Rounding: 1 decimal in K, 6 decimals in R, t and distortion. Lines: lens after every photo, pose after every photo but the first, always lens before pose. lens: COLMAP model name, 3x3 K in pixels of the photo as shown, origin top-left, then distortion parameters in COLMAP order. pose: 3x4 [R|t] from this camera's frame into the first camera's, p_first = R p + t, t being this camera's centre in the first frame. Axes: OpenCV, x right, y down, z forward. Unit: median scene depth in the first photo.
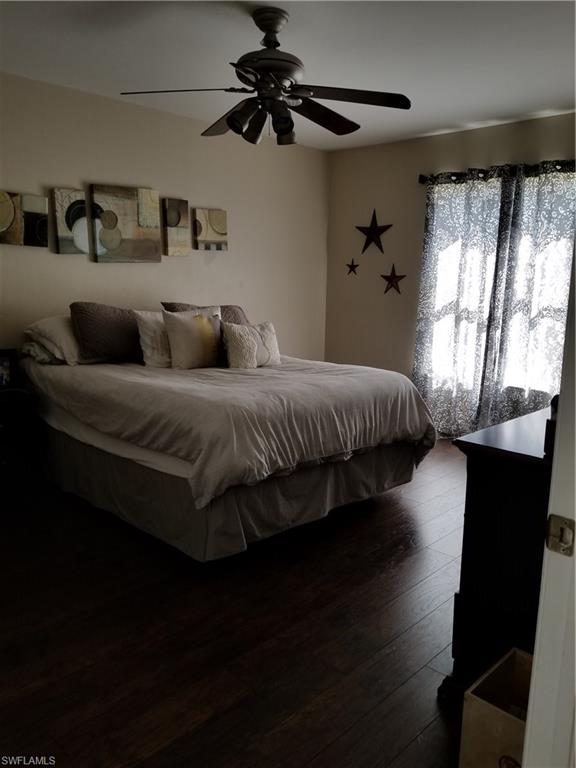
lens RADIAL K [[601.3, 0, 286.6], [0, 601.3, 384.4], [0, 0, 1]] dist [0.082944, -0.138416]
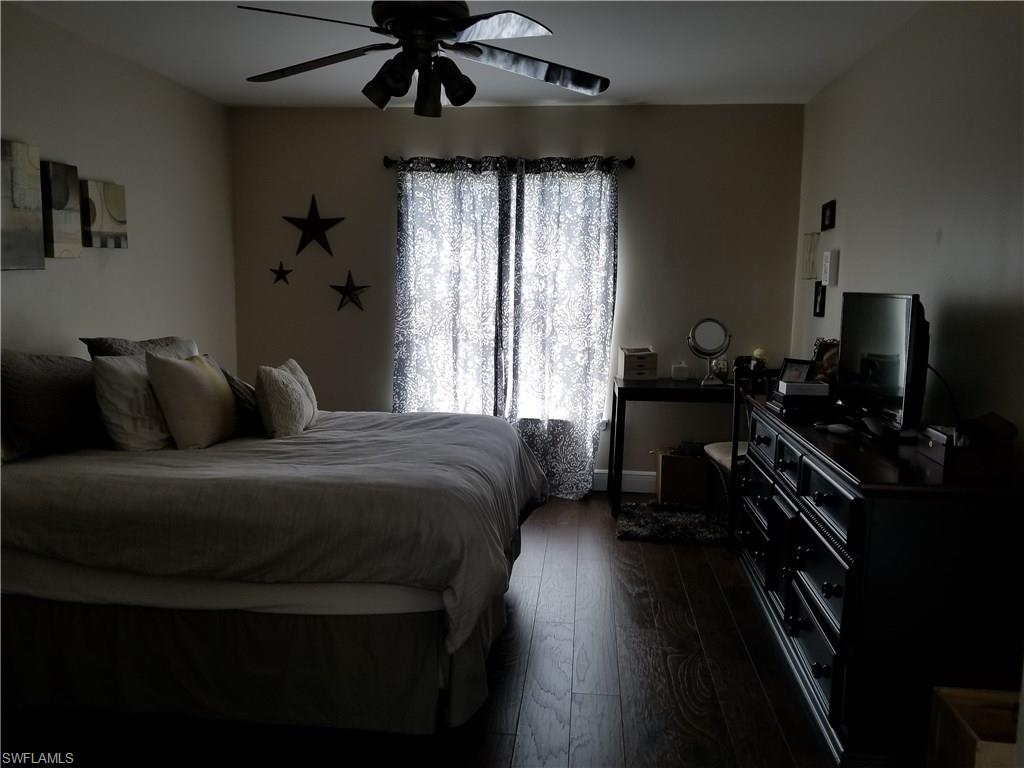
lens RADIAL K [[801.8, 0, 509.1], [0, 801.8, 387.8], [0, 0, 1]] dist [0.082944, -0.138416]
pose [[0.800283, -0.083581, 0.593769, -0.312326], [0.106385, 0.994319, -0.003423, -0.038163], [-0.590110, 0.065908, 0.804628, 0.118665]]
